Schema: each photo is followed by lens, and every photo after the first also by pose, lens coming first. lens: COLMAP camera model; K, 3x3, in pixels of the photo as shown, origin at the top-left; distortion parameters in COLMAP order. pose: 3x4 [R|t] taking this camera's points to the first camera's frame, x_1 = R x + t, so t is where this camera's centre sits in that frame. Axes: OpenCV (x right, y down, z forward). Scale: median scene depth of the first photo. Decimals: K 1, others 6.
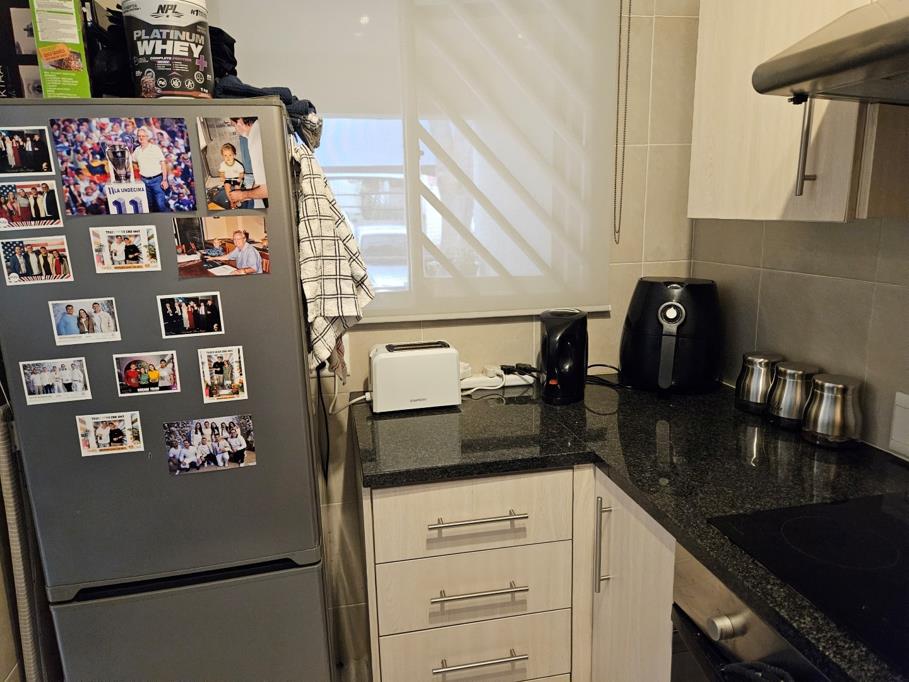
lens RADIAL K [[610.1, 0, 454.5], [0, 610.1, 341.0], [0, 0, 1]] dist [0.077028, -0.072370]
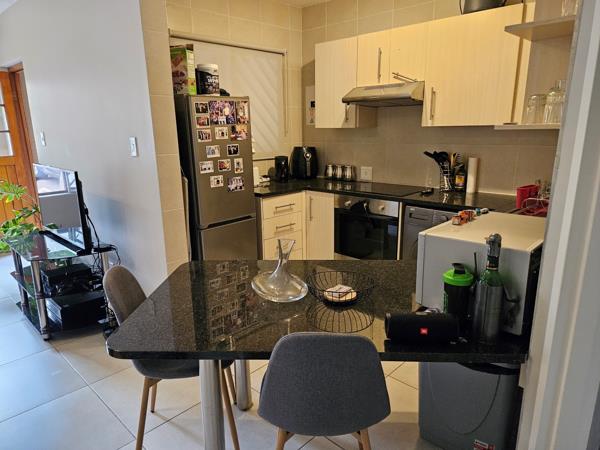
lens RADIAL K [[402.7, 0, 300.0], [0, 402.7, 225.0], [0, 0, 1]] dist [0.077028, -0.072370]
pose [[0.822407, -0.123500, 0.555333, -1.593321], [0.113371, 0.992151, 0.052748, 0.352262], [-0.557489, 0.019578, 0.829954, -1.414933]]
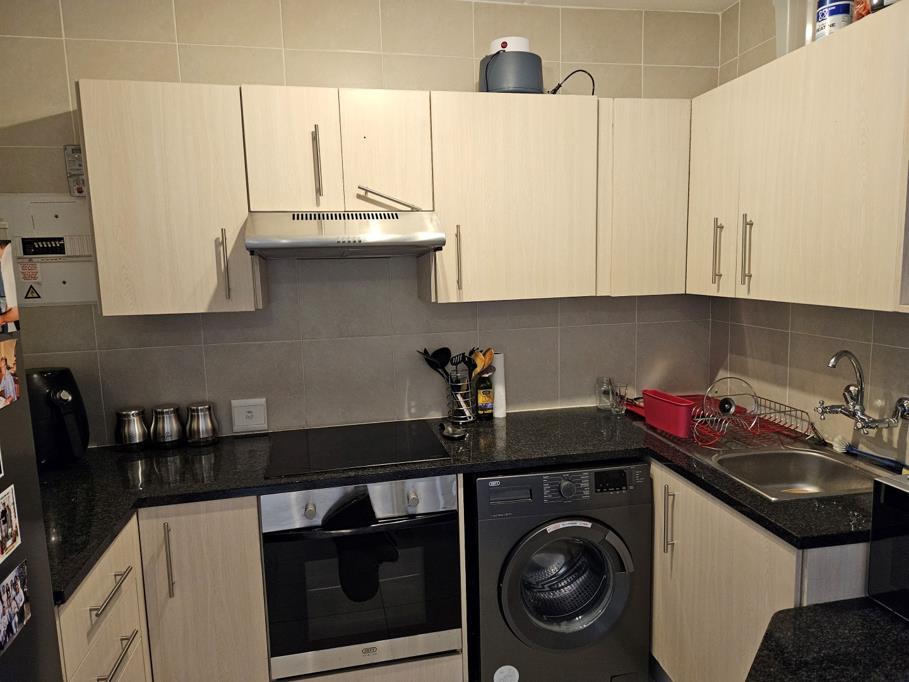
lens RADIAL K [[610.1, 0, 454.5], [0, 610.1, 341.0], [0, 0, 1]] dist [0.077028, -0.072370]
pose [[-0.002037, -0.105379, 0.994430, -1.257475], [0.235195, 0.966486, 0.102900, -0.139509], [-0.971946, 0.234094, 0.022816, 0.321690]]
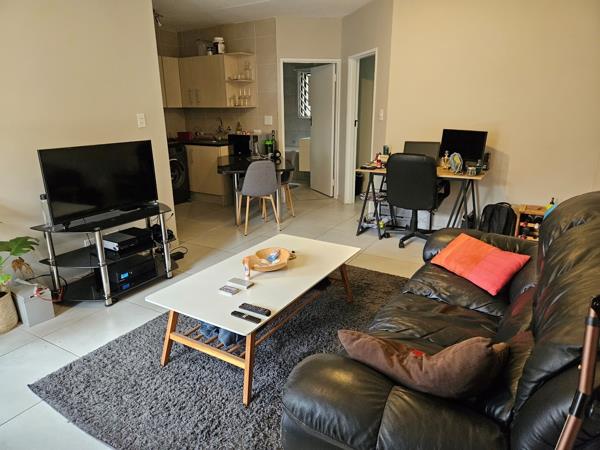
lens RADIAL K [[402.7, 0, 300.0], [0, 402.7, 225.0], [0, 0, 1]] dist [0.077028, -0.072370]
pose [[-0.750351, -0.154086, 0.642831, -4.297208], [0.166278, 0.897191, 0.409146, -0.473732], [-0.639786, 0.413892, -0.647586, 2.876344]]
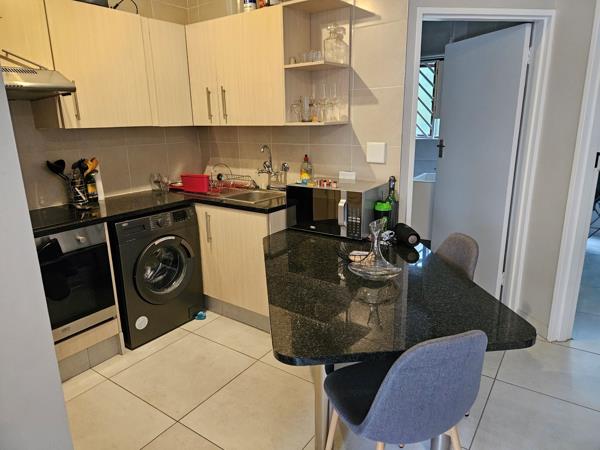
lens RADIAL K [[402.7, 0, 300.0], [0, 402.7, 225.0], [0, 0, 1]] dist [0.077028, -0.072370]
pose [[-0.691843, -0.146011, 0.707131, -1.775151], [0.185924, 0.910292, 0.369865, -0.175308], [-0.697700, 0.387361, -0.602633, 1.028079]]
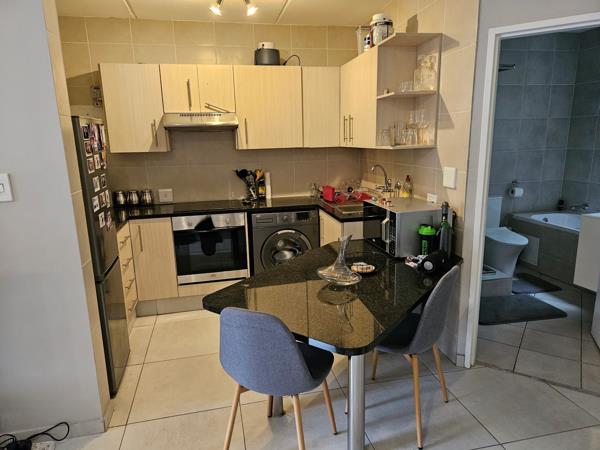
lens RADIAL K [[402.7, 0, 300.0], [0, 402.7, 225.0], [0, 0, 1]] dist [0.077028, -0.072370]
pose [[-0.019318, -0.186279, 0.982307, -2.682068], [0.234545, 0.954229, 0.185567, 0.024979], [-0.971913, 0.233980, 0.025257, -0.037954]]
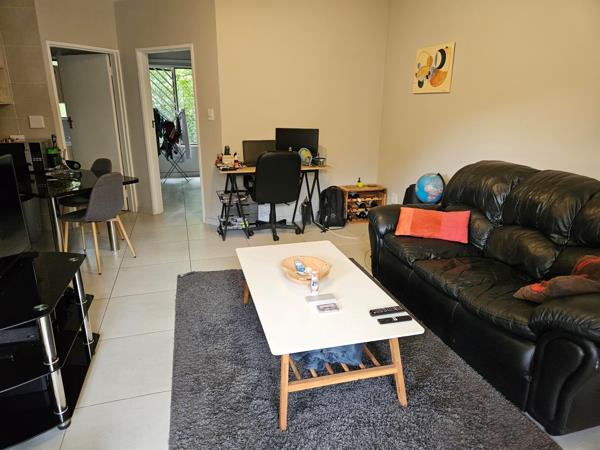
lens RADIAL K [[402.7, 0, 300.0], [0, 402.7, 225.0], [0, 0, 1]] dist [0.077028, -0.072370]
pose [[-0.995427, 0.051546, -0.080427, -2.516066], [0.006901, 0.878529, 0.477639, -0.607202], [0.095277, 0.474900, -0.874867, 3.328549]]
